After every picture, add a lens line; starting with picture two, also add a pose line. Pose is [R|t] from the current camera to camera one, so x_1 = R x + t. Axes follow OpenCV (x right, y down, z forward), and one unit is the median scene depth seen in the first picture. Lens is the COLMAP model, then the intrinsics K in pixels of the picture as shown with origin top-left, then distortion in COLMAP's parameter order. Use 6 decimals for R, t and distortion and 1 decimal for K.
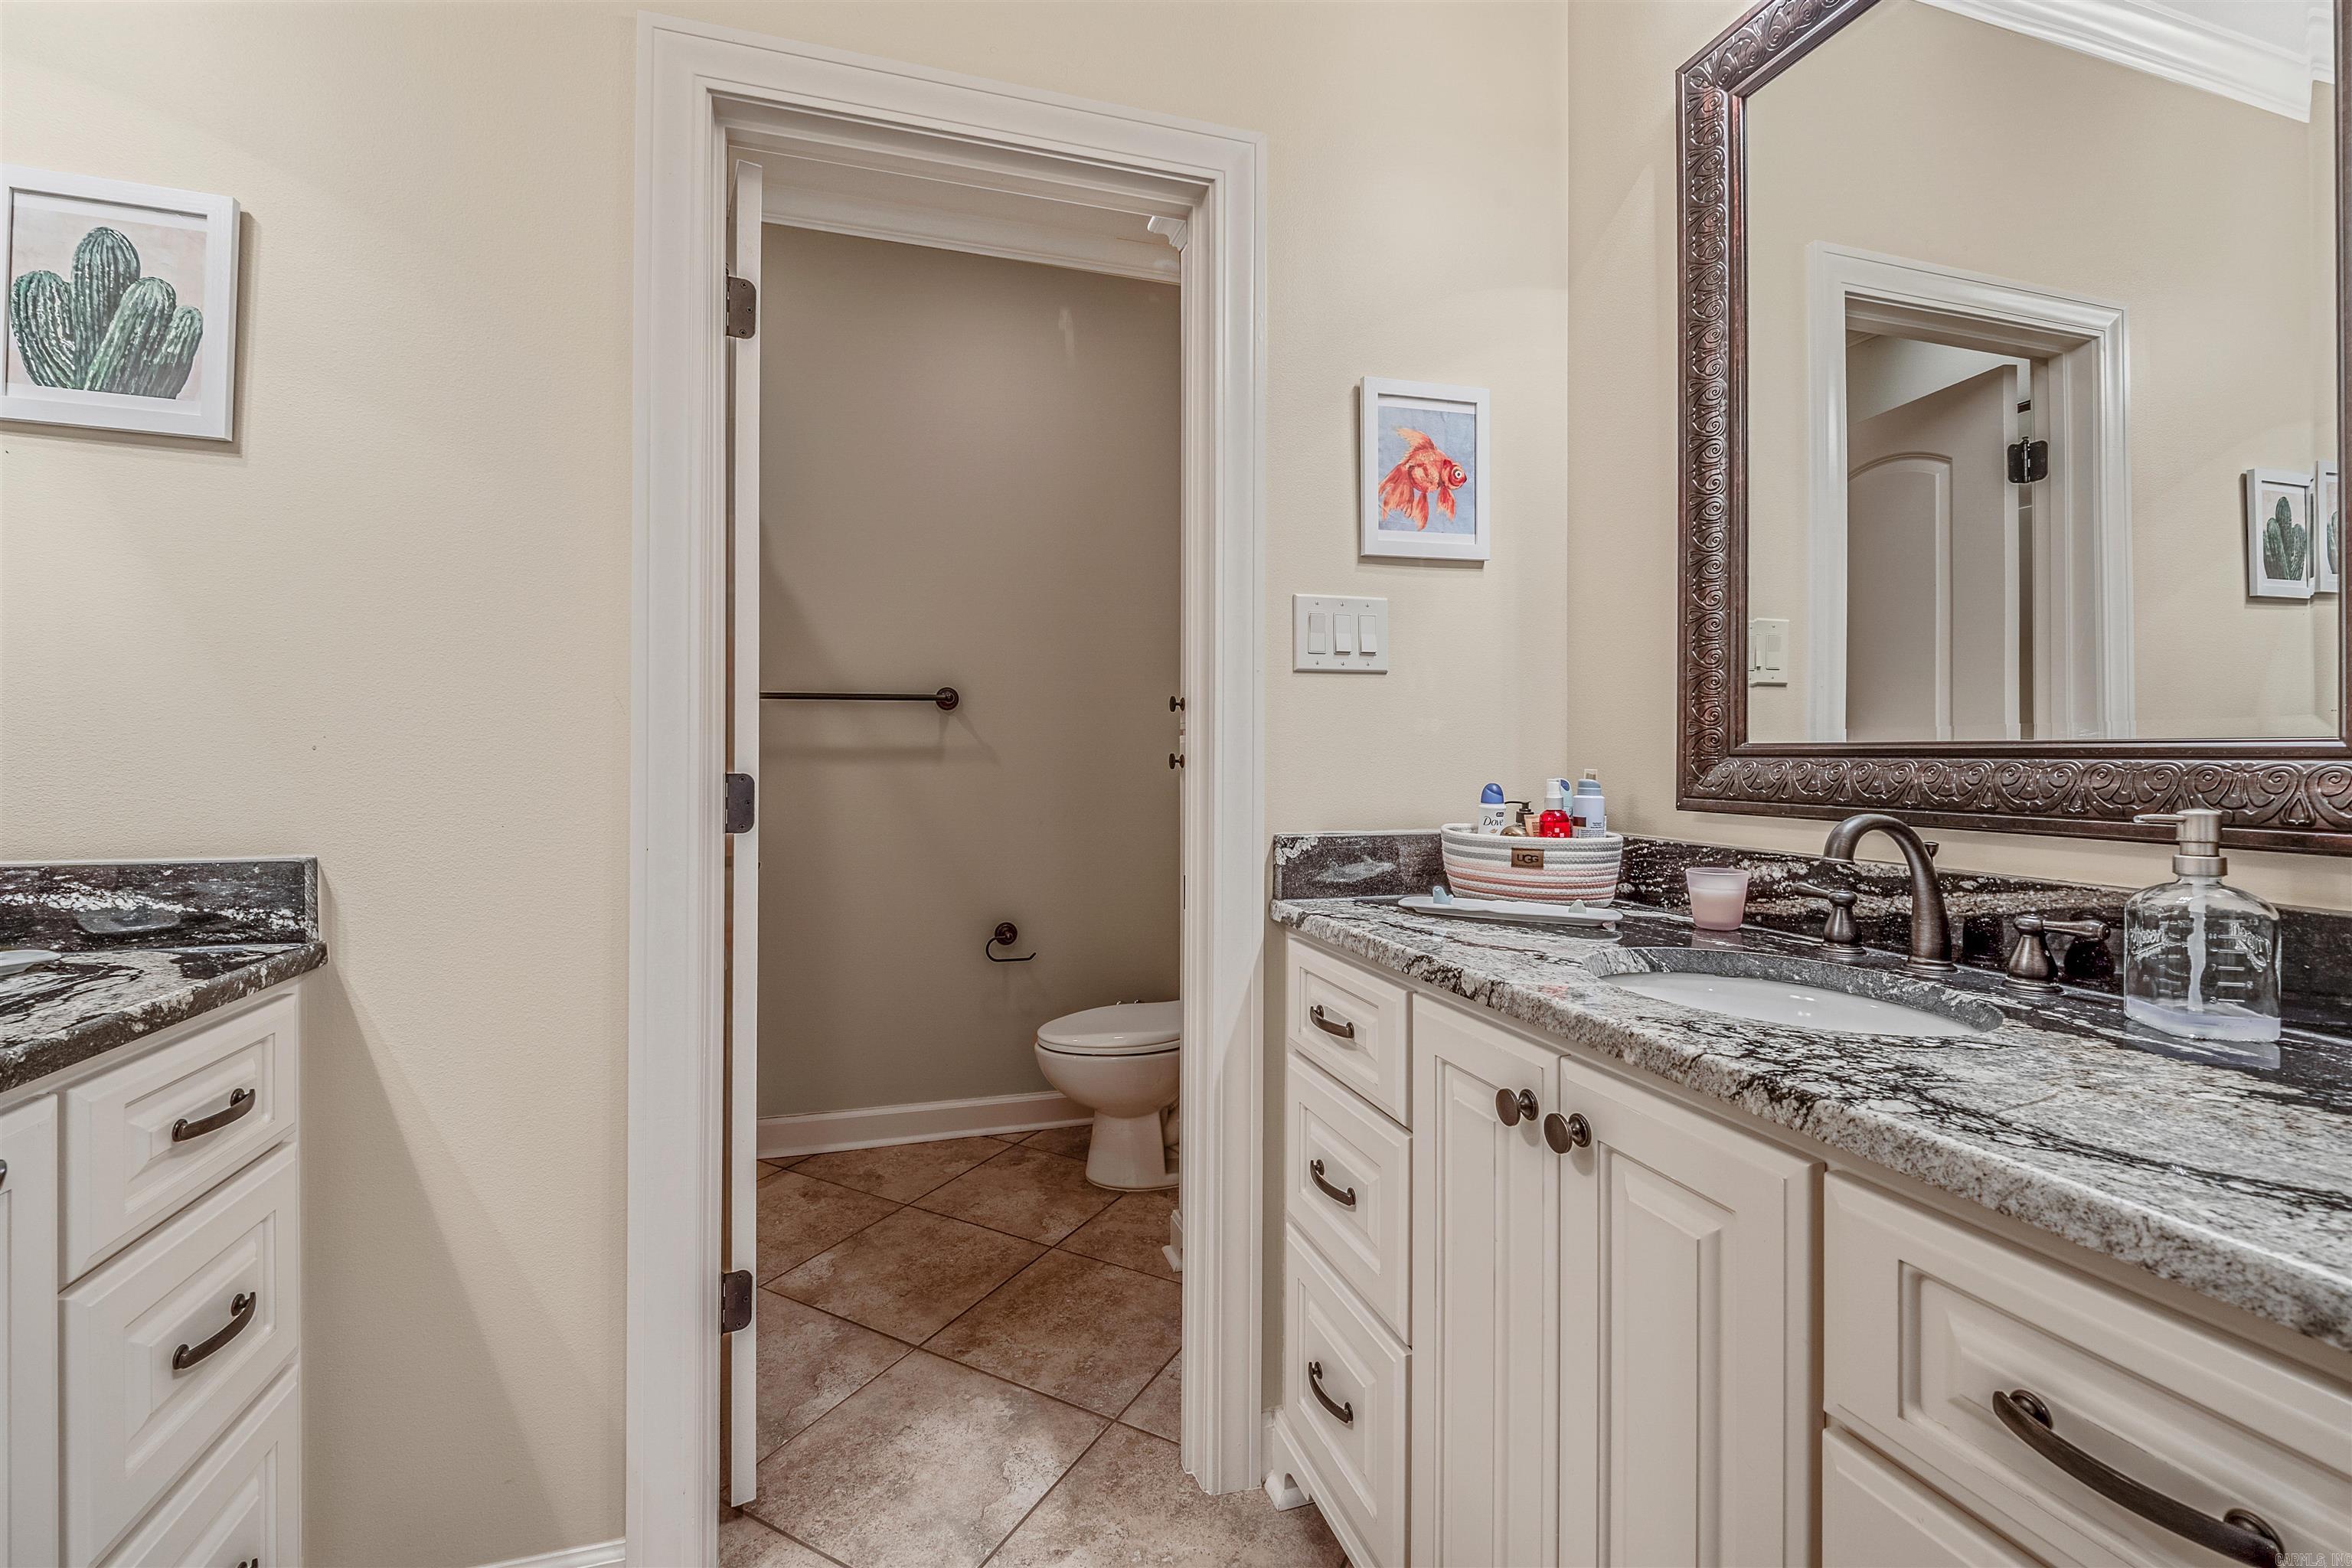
lens RADIAL K [[1026.2, 0, 1164.2], [0, 1026.2, 777.0], [0, 0, 1]] dist [-0.000786, 0.000006]
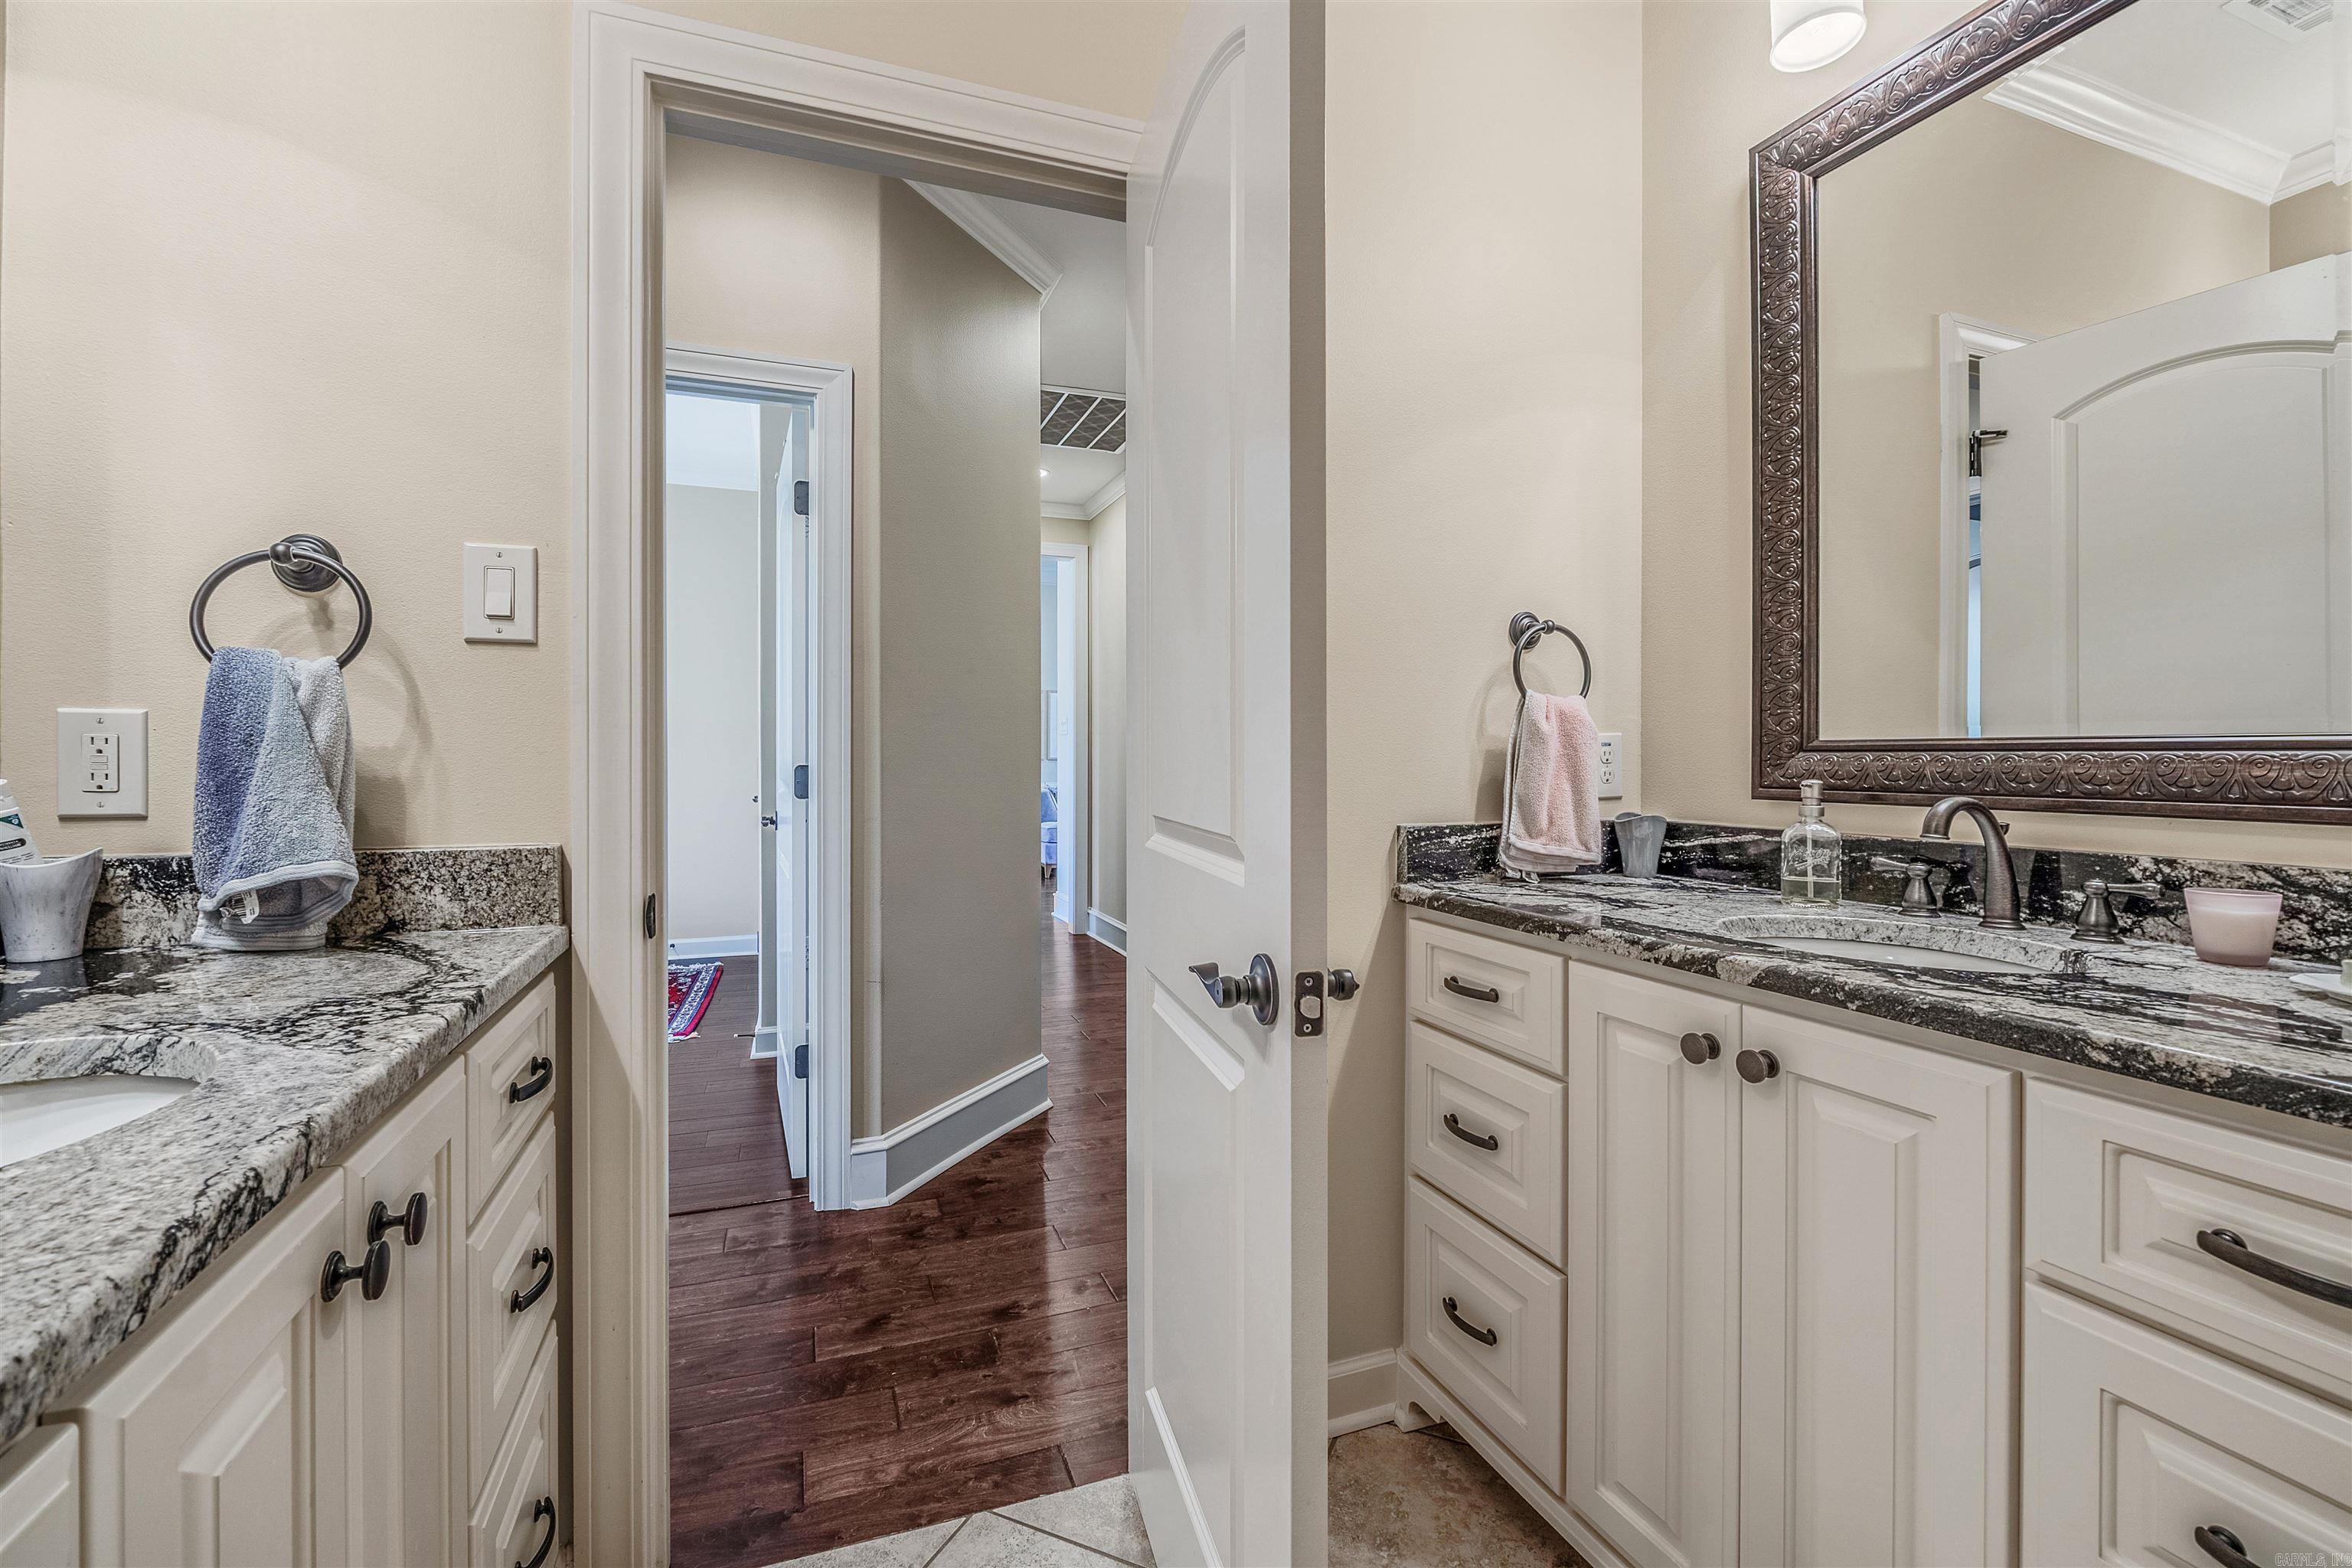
lens RADIAL K [[1015.5, 0, 1180.6], [0, 1015.5, 767.9], [0, 0, 1]] dist [0.000352, -0.000015]
pose [[0.996602, -0.007450, 0.082034, -0.272006], [0.007744, 0.999965, -0.003270, -0.002766], [-0.082007, 0.003894, 0.996624, -0.093839]]
